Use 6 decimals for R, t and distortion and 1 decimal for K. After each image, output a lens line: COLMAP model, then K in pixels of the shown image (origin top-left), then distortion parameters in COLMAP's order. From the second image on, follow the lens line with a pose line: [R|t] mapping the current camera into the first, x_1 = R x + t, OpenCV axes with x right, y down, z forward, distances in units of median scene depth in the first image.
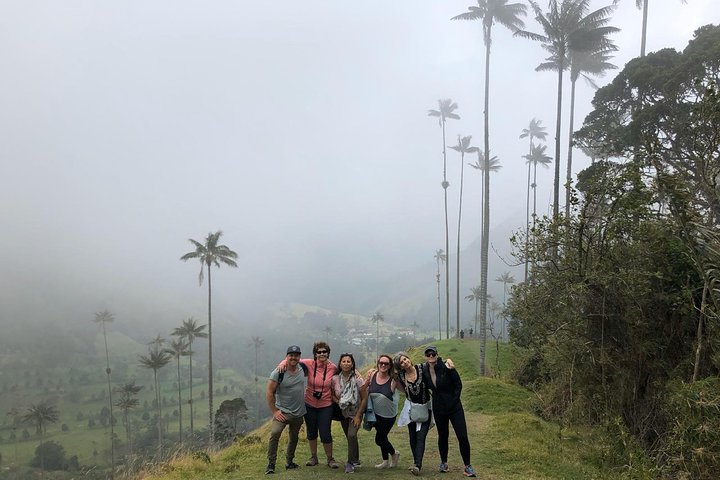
lens RADIAL K [[477.4, 0, 360.0], [0, 477.4, 240.0], [0, 0, 1]] dist [0.009368, 0.001618]
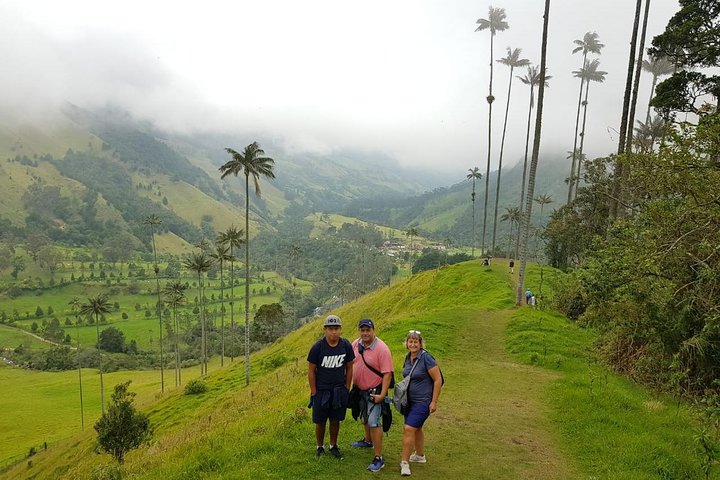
lens RADIAL K [[674.9, 0, 360.0], [0, 674.9, 240.0], [0, 0, 1]] dist [0.056778, -0.005138]
pose [[0.997415, 0.043822, -0.056940, 0.008797], [-0.035868, 0.990346, 0.133895, -0.013072], [0.062258, -0.131506, 0.989358, -0.468158]]
